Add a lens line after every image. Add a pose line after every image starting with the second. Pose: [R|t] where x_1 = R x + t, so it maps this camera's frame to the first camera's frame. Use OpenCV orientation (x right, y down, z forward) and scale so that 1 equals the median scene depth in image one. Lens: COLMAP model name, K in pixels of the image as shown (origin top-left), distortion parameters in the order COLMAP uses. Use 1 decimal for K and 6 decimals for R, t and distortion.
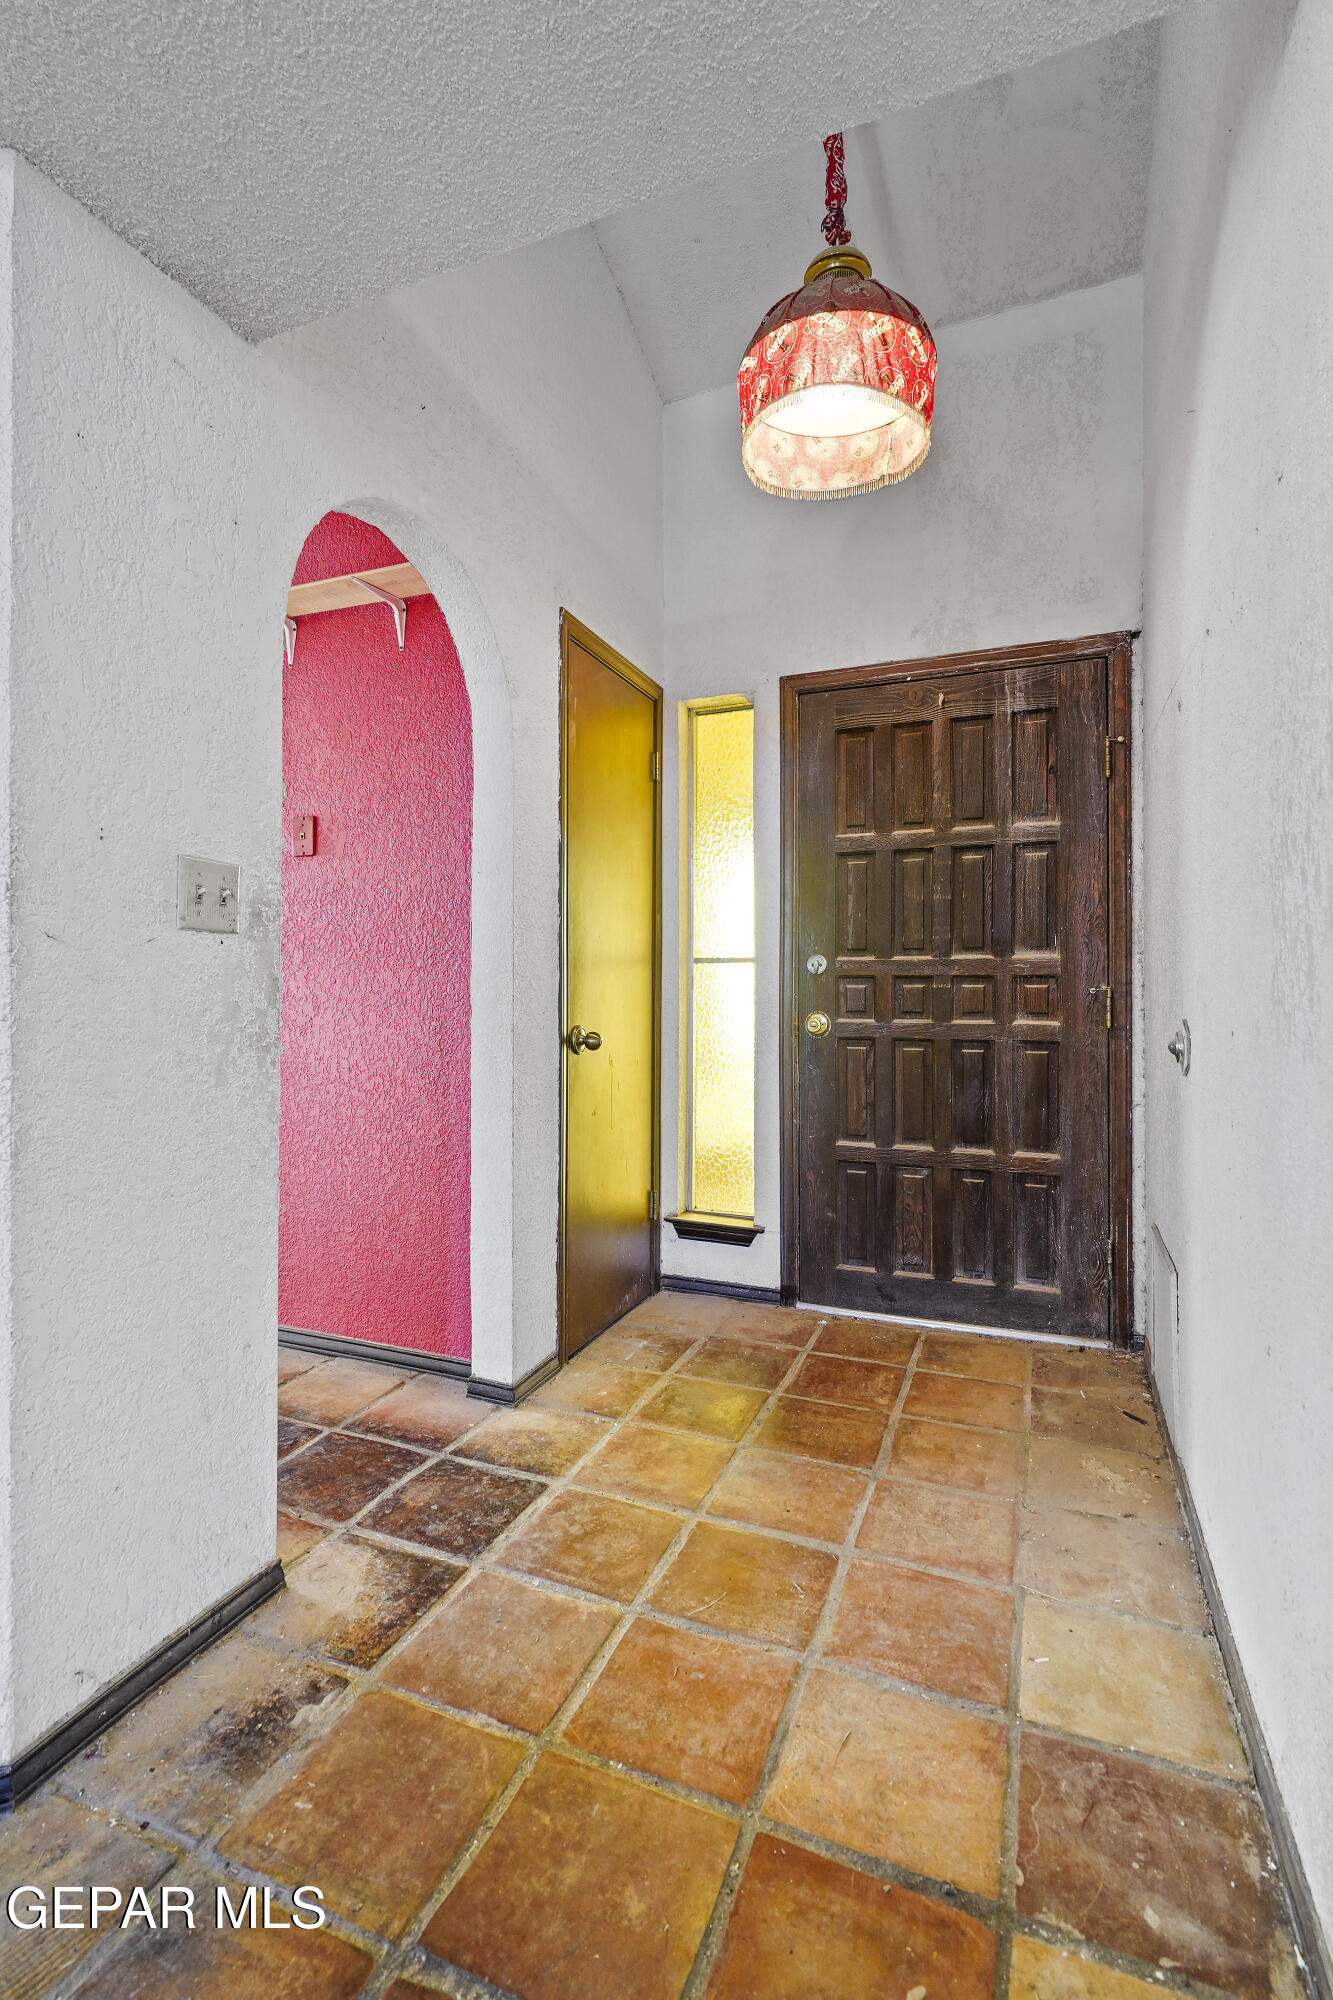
lens RADIAL K [[917.9, 0, 667.4], [0, 917.9, 999.2], [0, 0, 1]] dist [-0.001464, 0.001748]
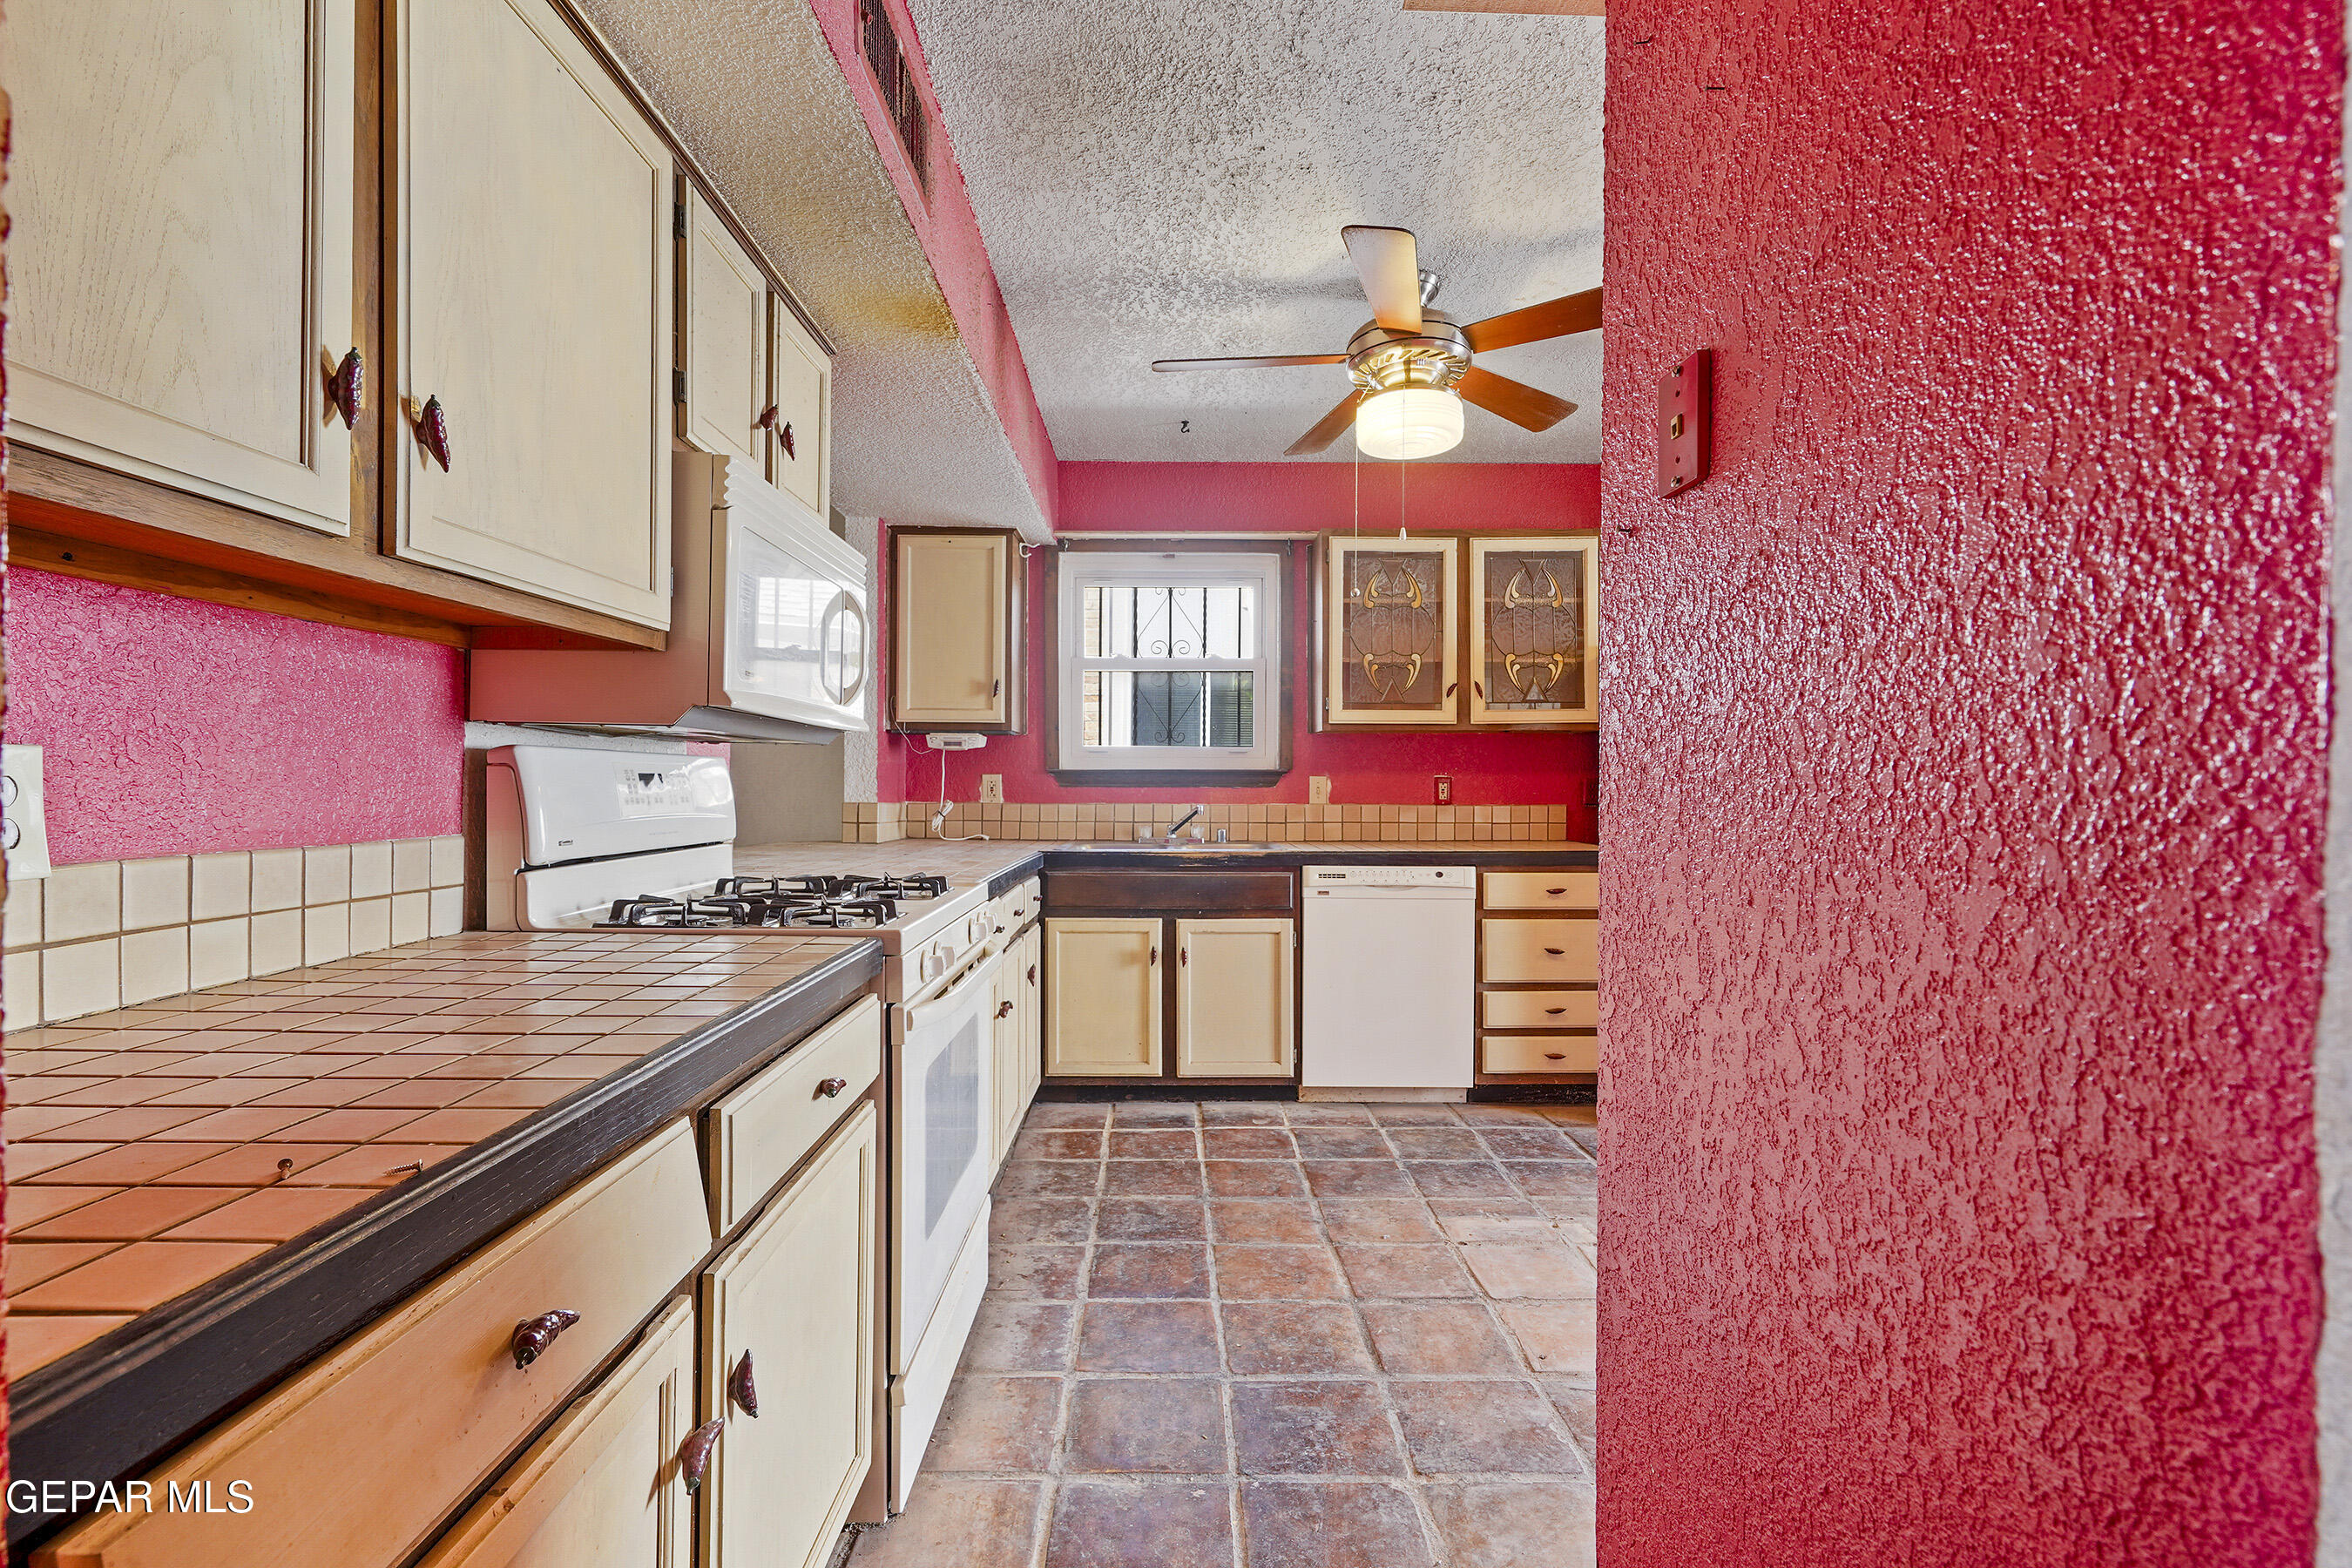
lens RADIAL K [[1079.4, 0, 1171.5], [0, 1079.4, 788.7], [0, 0, 1]] dist [-0.001464, 0.001748]
pose [[0.376573, 0.005365, -0.926371, -0.124588], [-0.008378, 0.999962, 0.002386, -0.055026], [0.926349, 0.006863, 0.376603, 0.738663]]
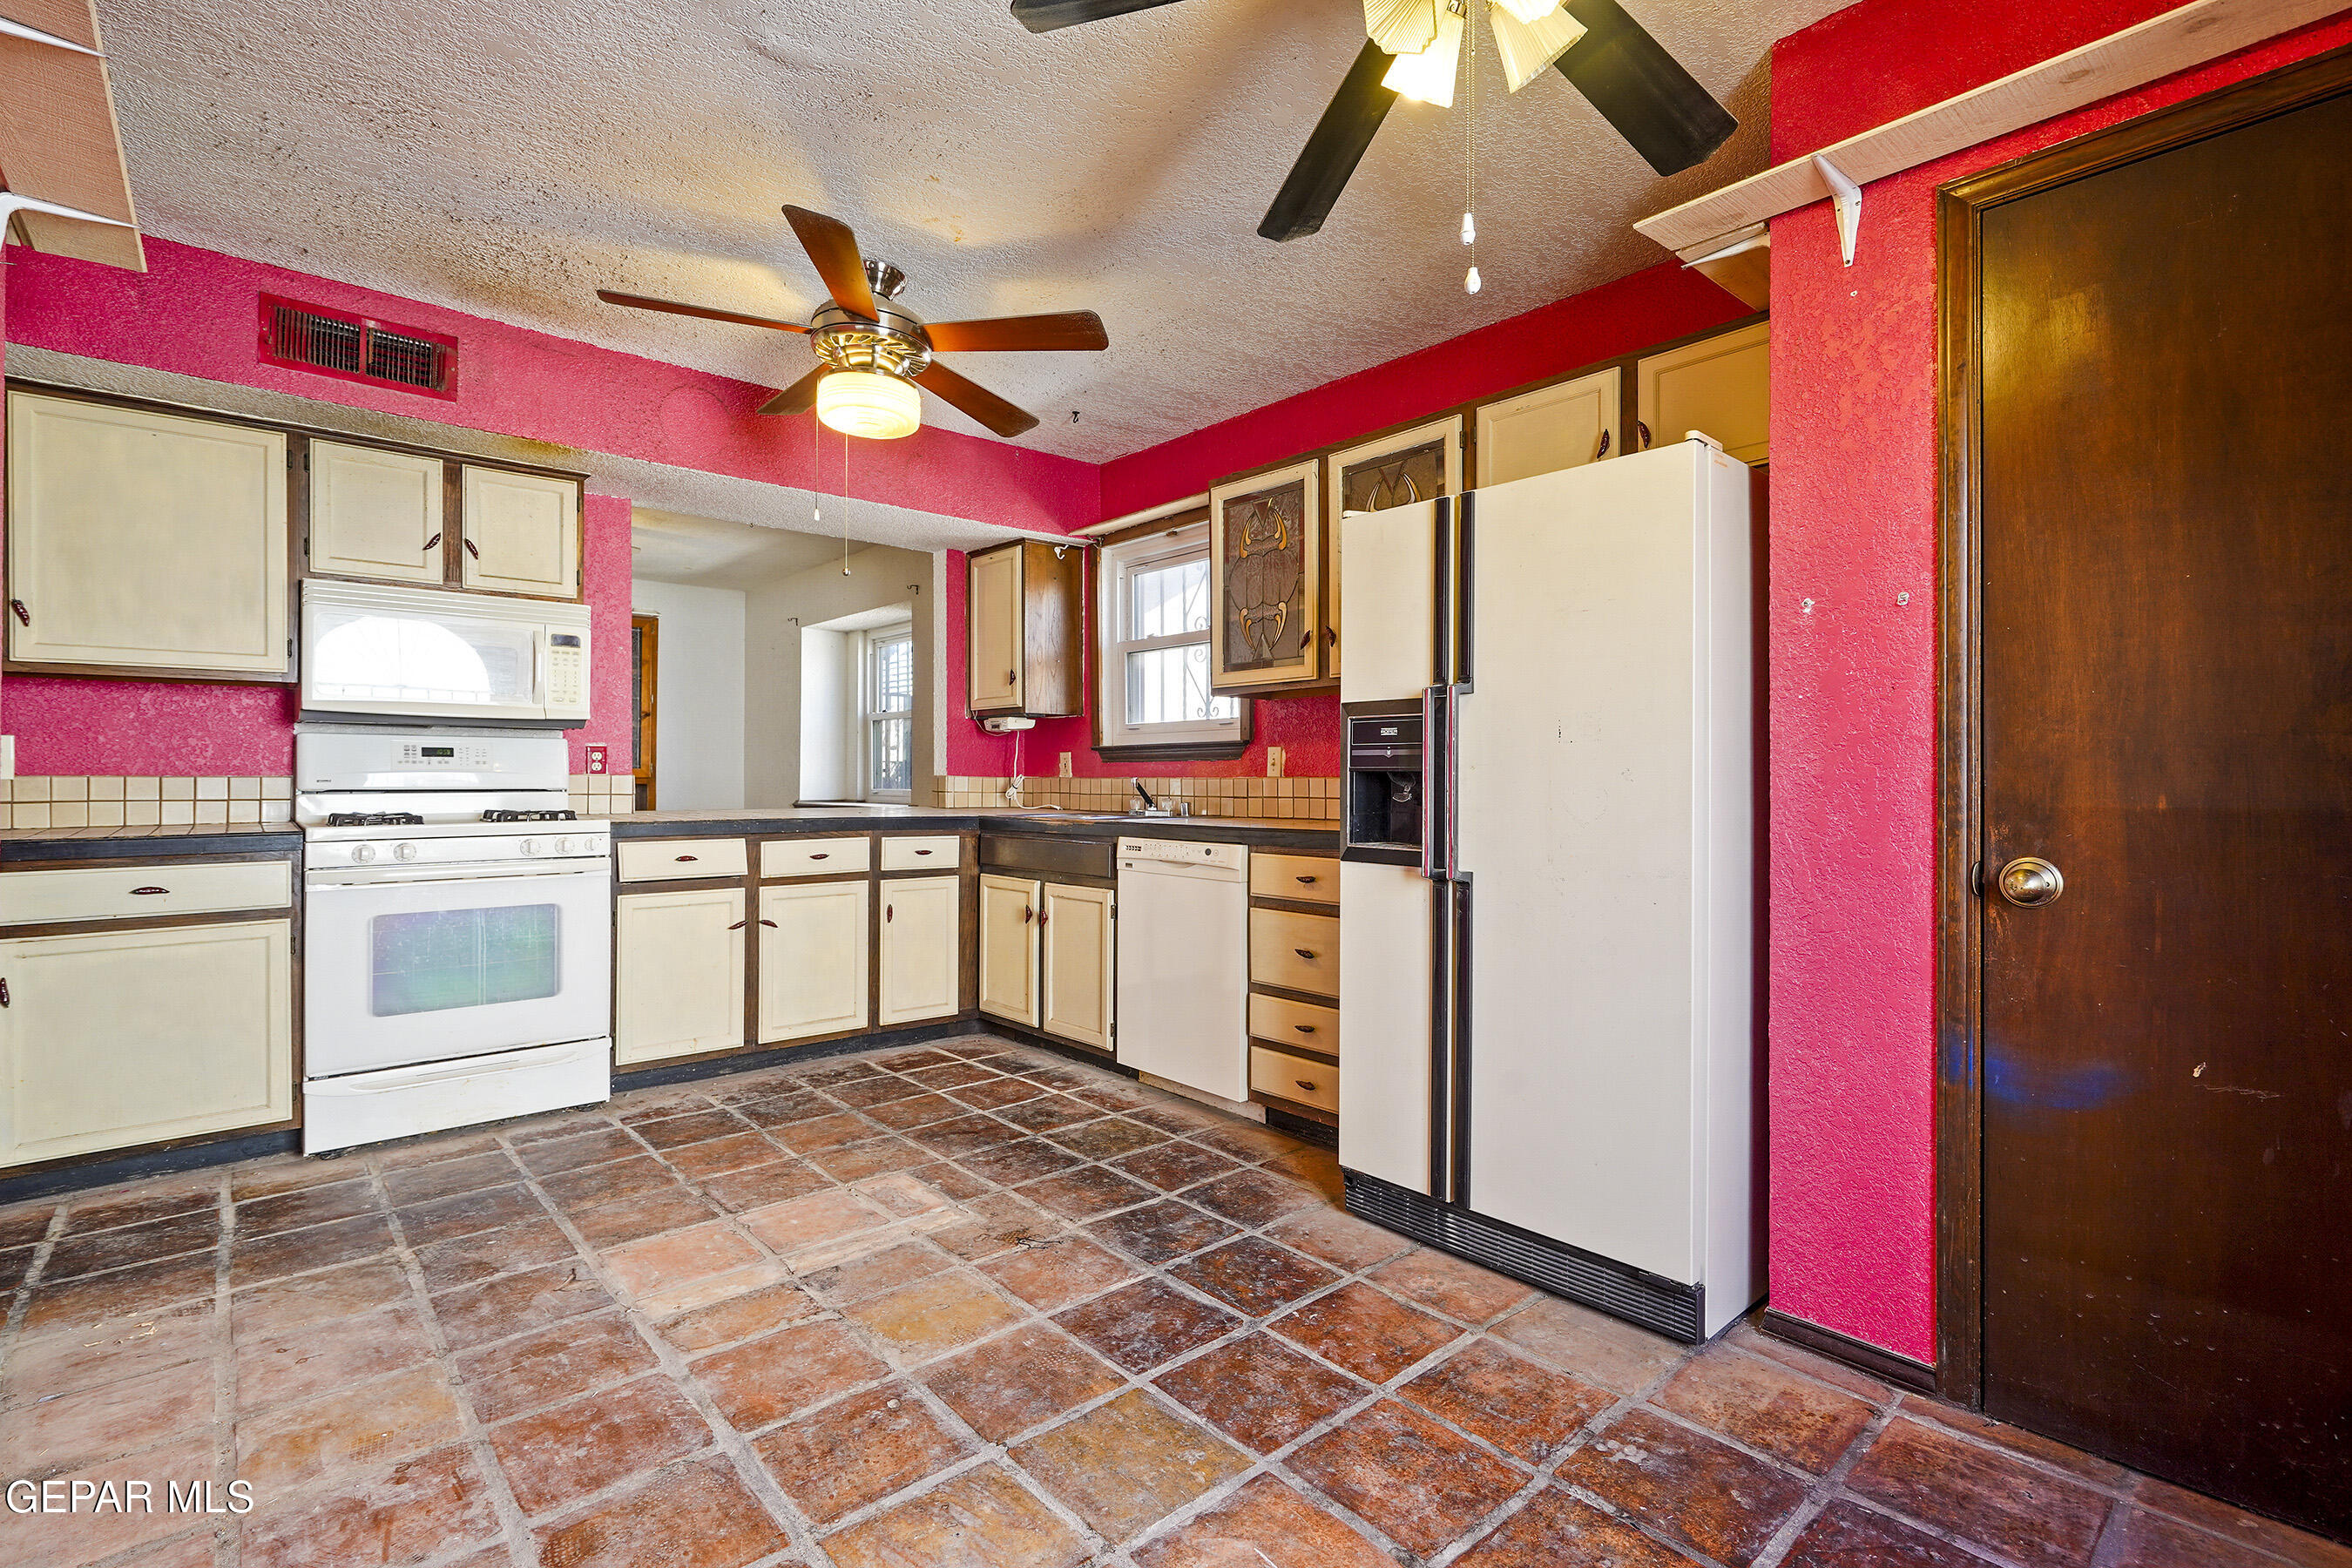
lens RADIAL K [[1079.4, 0, 1167.7], [0, 1079.4, 774.8], [0, 0, 1]] dist [-0.001464, 0.001748]
pose [[-0.452114, -0.003668, -0.891953, -0.141532], [-0.005561, 0.999984, -0.001293, -0.043942], [0.891943, 0.004376, -0.452127, 1.349164]]
